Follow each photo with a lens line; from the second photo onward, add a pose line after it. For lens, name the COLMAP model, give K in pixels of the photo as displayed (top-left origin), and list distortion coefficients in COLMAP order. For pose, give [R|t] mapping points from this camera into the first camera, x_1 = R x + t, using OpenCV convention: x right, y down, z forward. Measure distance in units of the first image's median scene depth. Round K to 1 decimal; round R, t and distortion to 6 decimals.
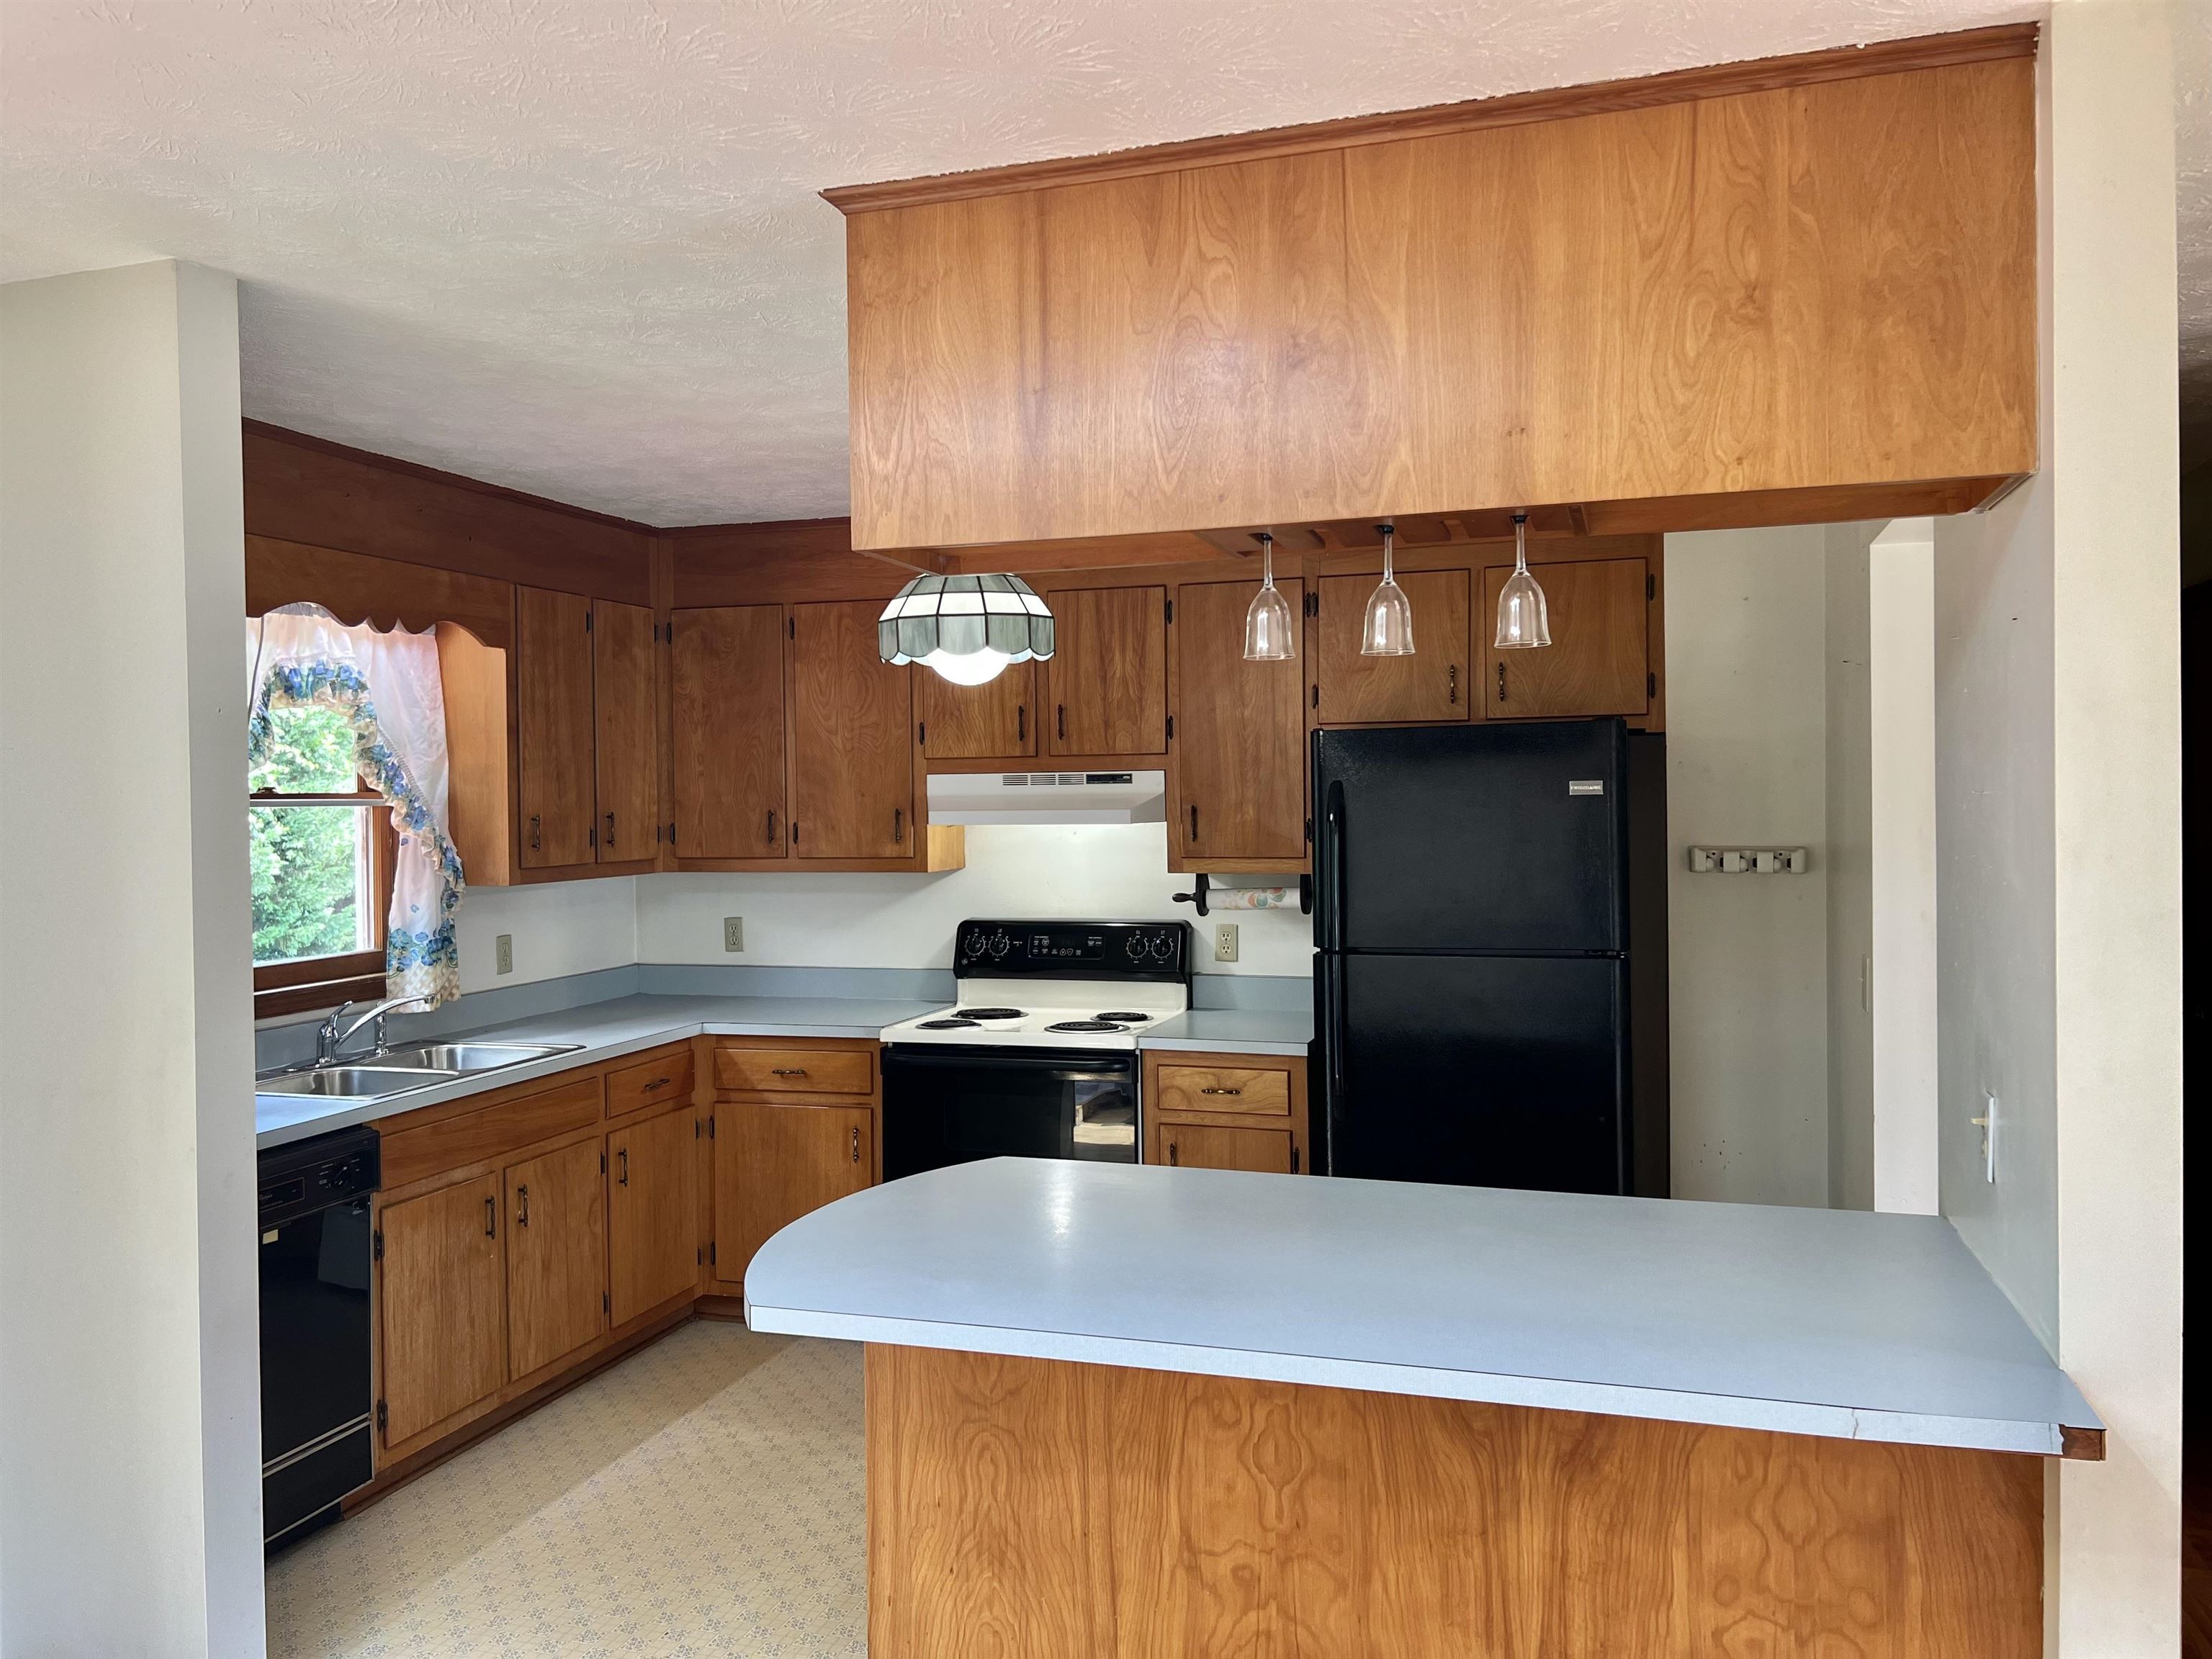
lens RADIAL K [[1677.1, 0, 1106.0], [0, 1677.1, 829.5], [0, 0, 1]] dist [0.028218, -0.004569]
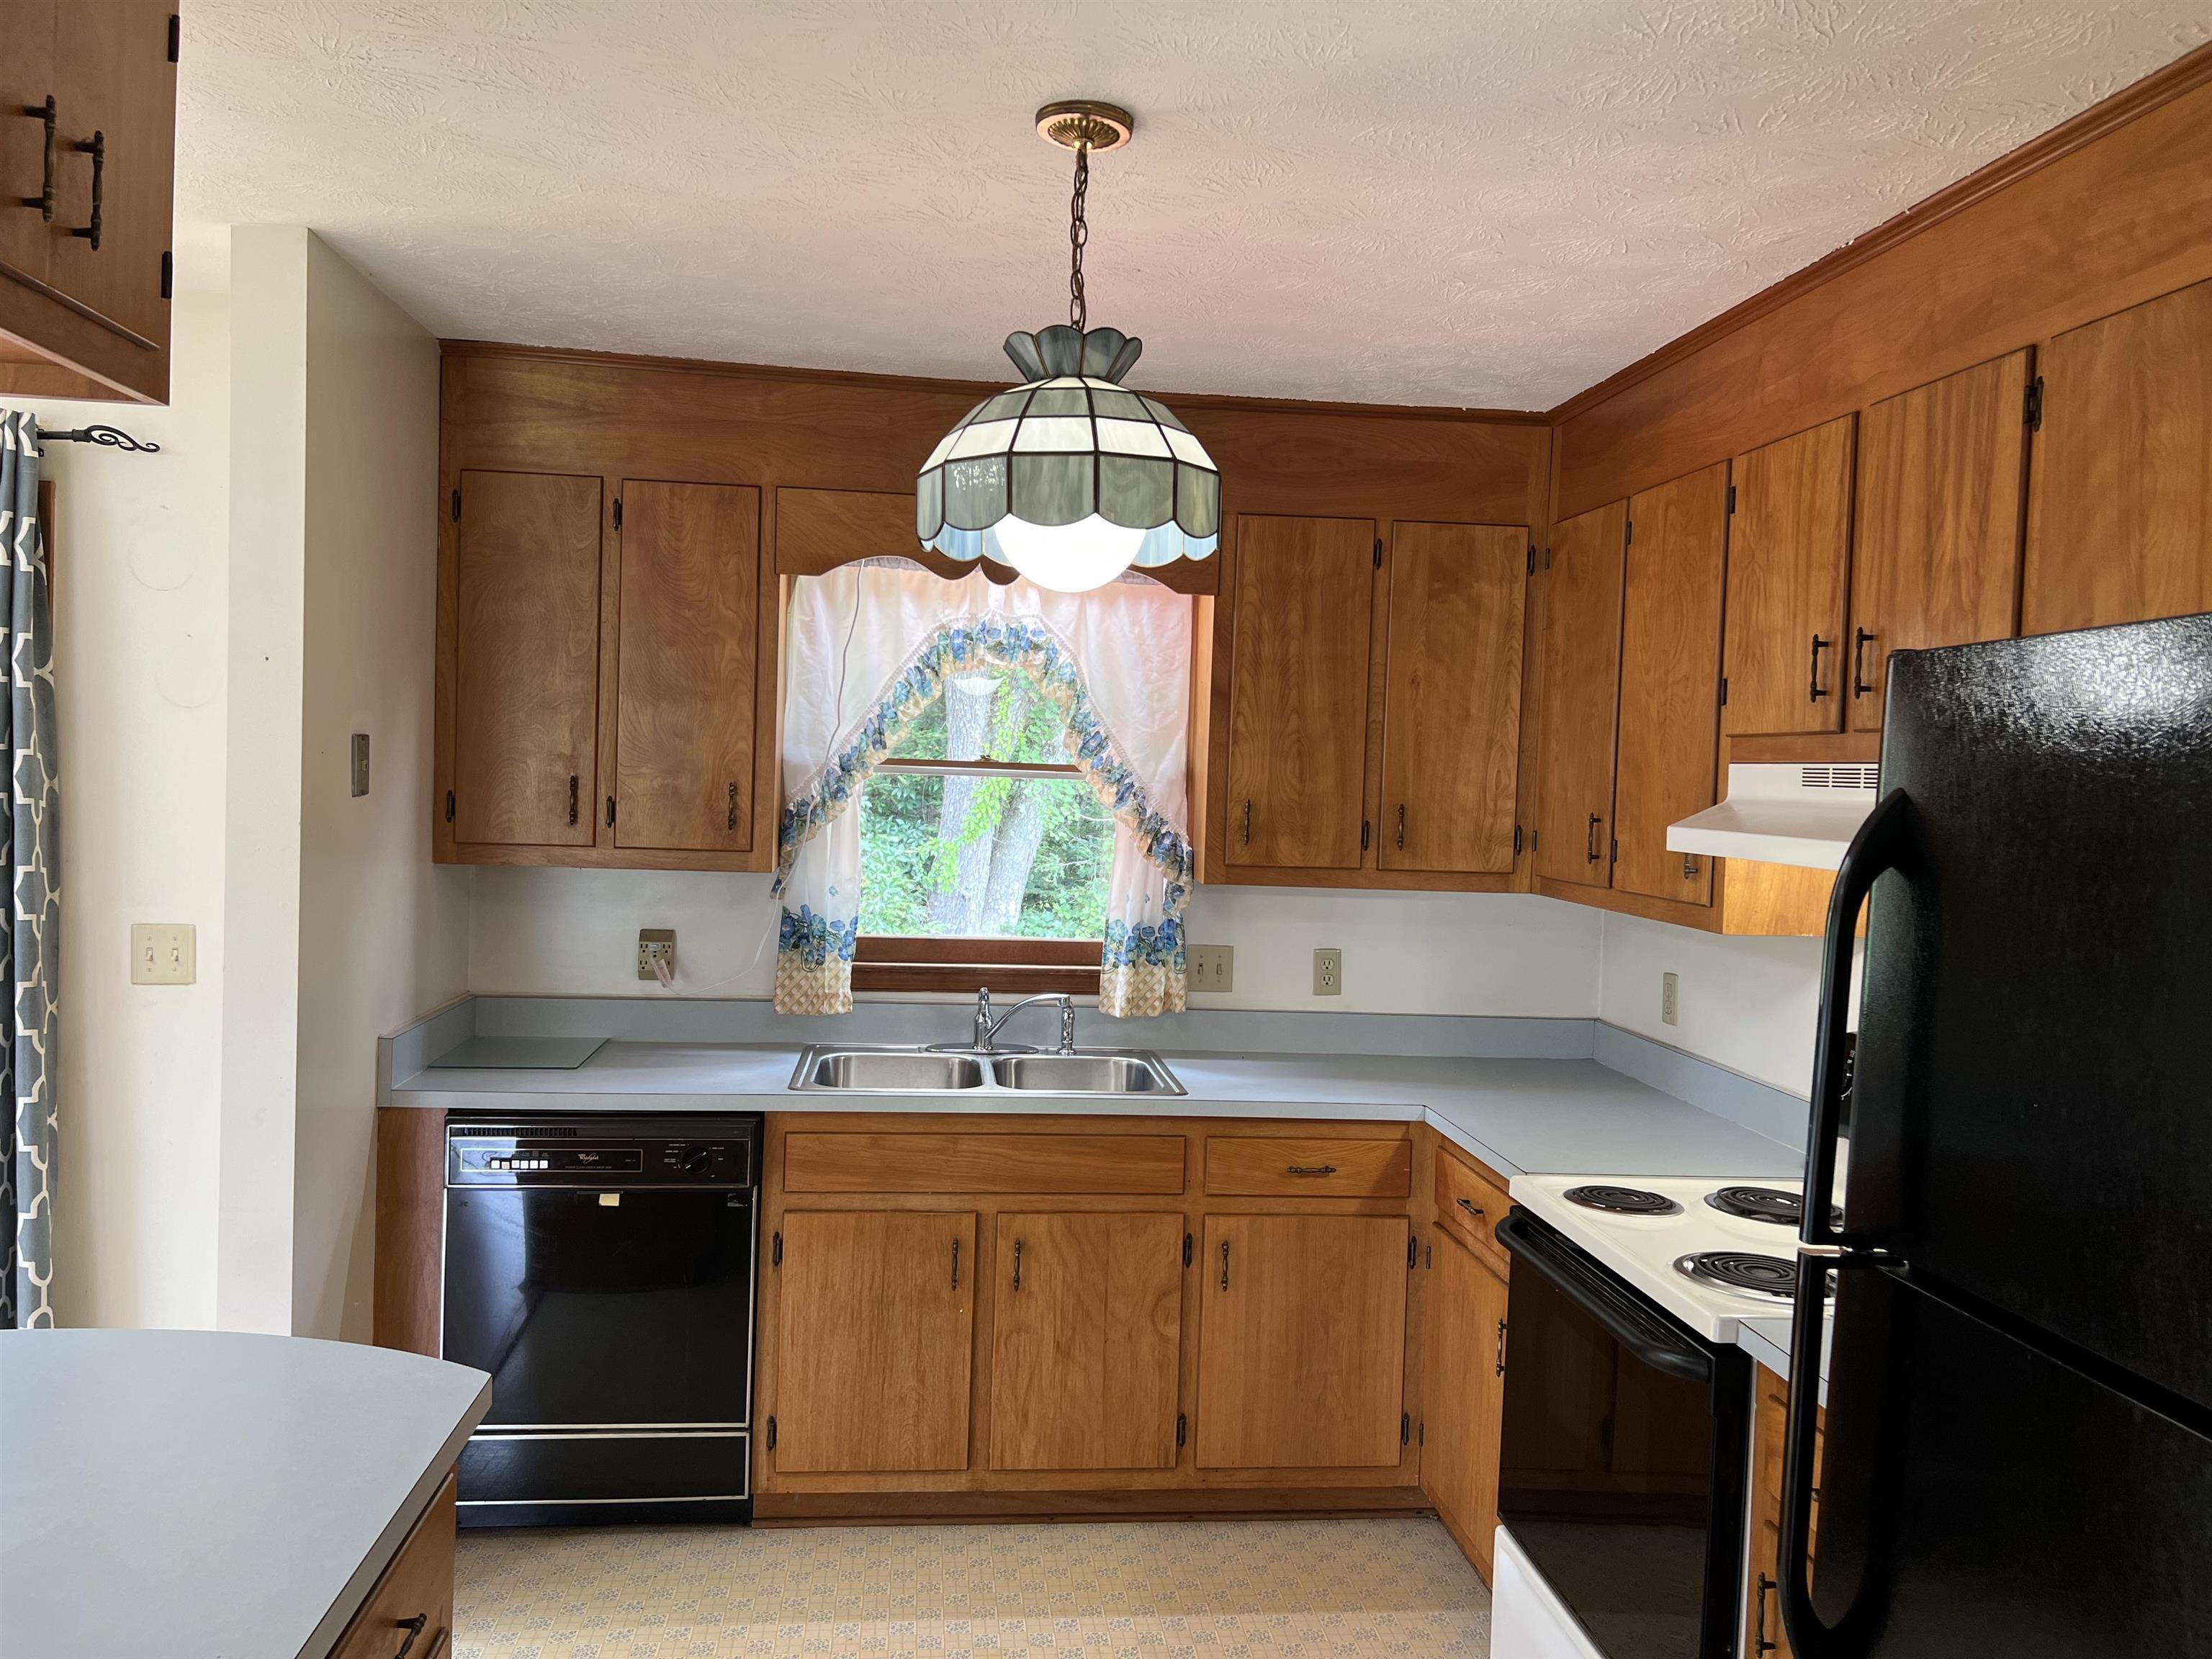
lens RADIAL K [[1619.0, 0, 1106.0], [0, 1619.0, 829.5], [0, 0, 1]] dist [0.072989, -0.214617]
pose [[0.409919, 0.059272, -0.910194, 0.353715], [-0.061980, 0.997390, 0.037036, -0.019855], [0.910014, 0.041232, 0.412523, 0.647059]]
